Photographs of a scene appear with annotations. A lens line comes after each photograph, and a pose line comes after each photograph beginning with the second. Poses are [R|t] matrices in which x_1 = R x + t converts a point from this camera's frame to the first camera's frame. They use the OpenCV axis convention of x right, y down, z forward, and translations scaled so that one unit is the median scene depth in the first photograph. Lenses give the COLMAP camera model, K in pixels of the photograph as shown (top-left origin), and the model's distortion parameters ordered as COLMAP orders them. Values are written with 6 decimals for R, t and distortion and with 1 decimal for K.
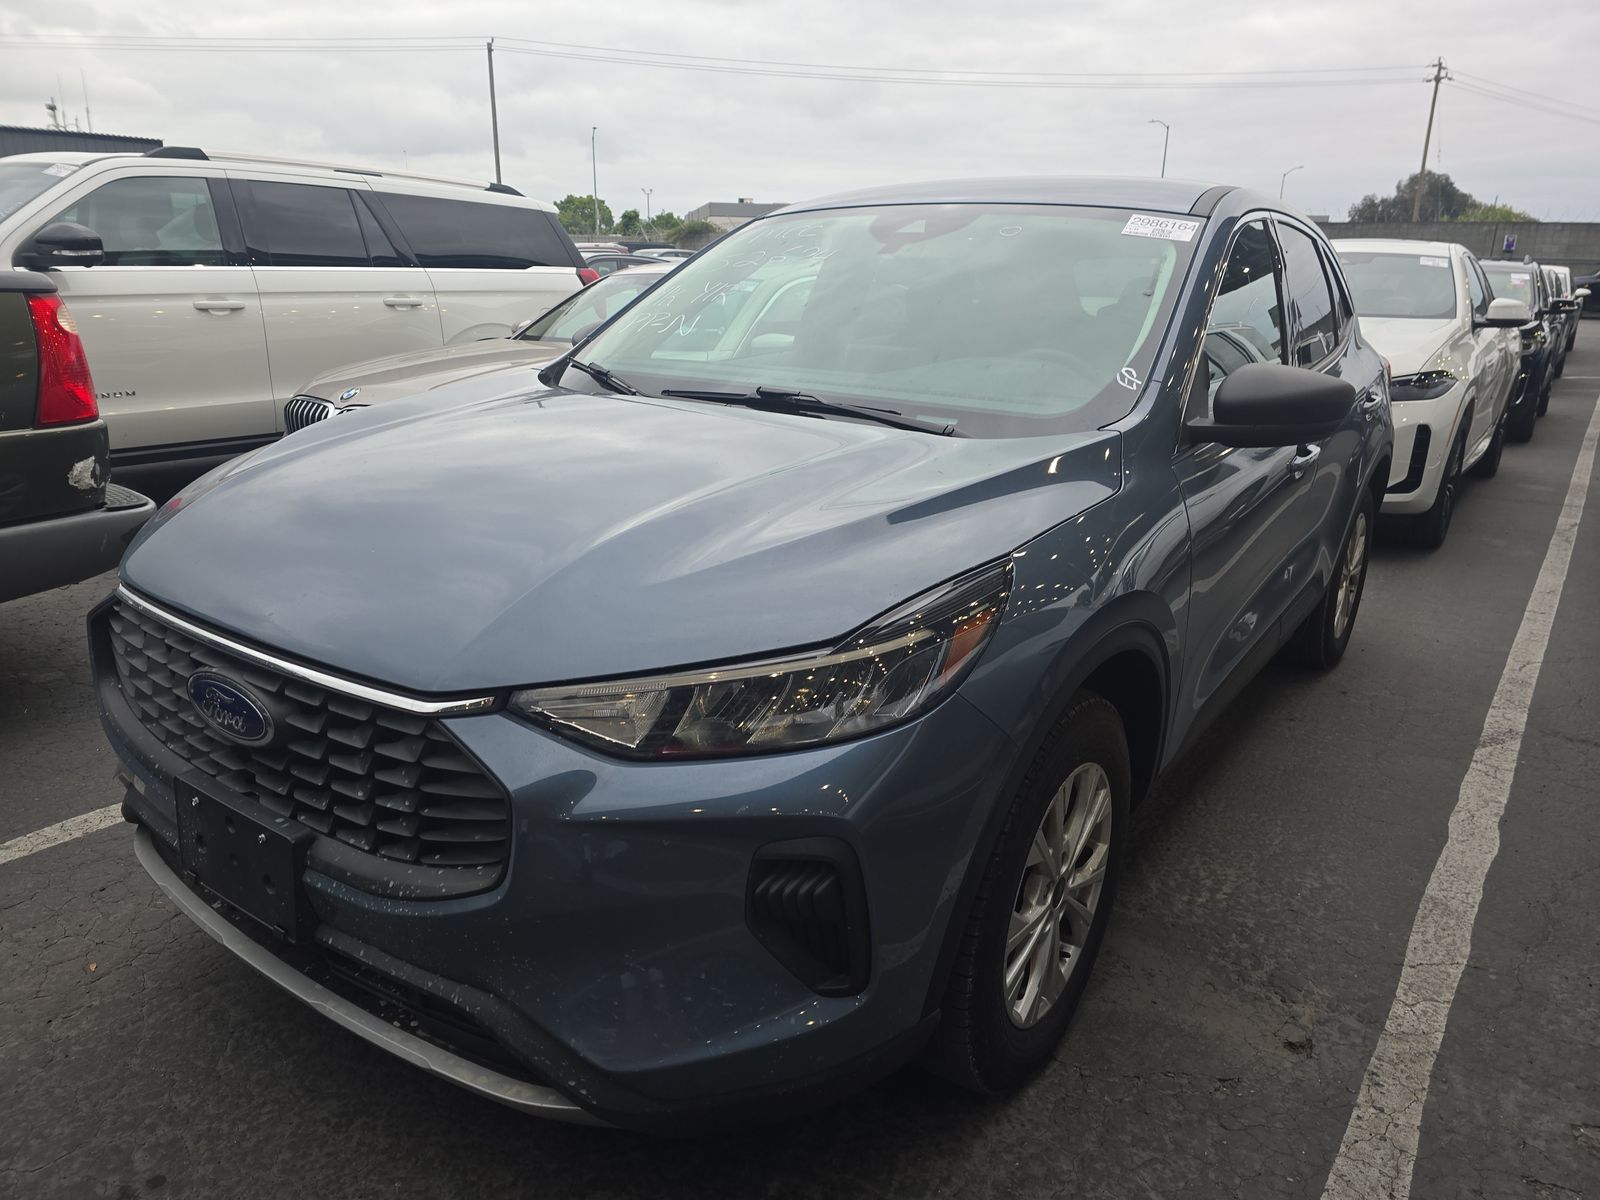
lens RADIAL K [[1079.7, 0, 805.2], [0, 1079.7, 594.0], [0, 0, 1]] dist [0.056517, -0.055780]
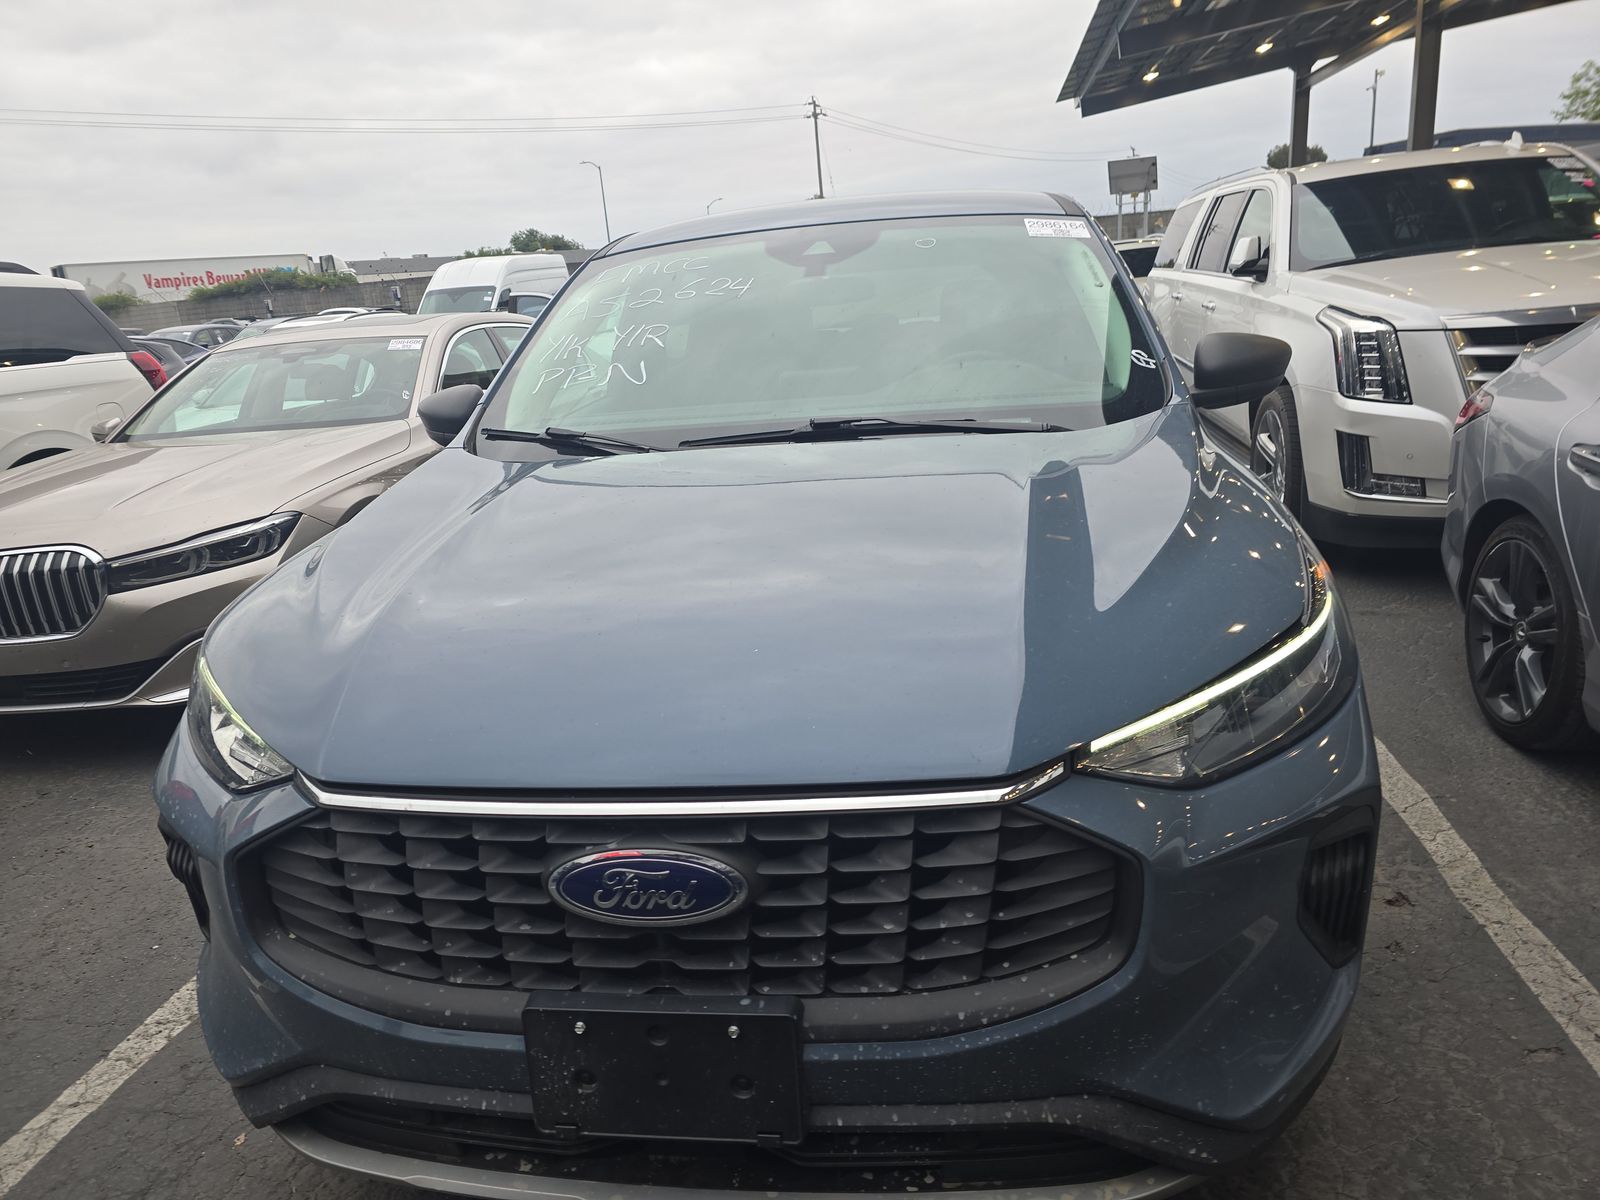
lens RADIAL K [[1079.7, 0, 805.2], [0, 1079.7, 594.0], [0, 0, 1]] dist [0.056517, -0.055780]
pose [[0.886993, -0.210942, 0.410789, -0.469137], [0.224608, 0.974328, 0.015338, -0.058116], [-0.403478, 0.078662, 0.911602, 0.152118]]
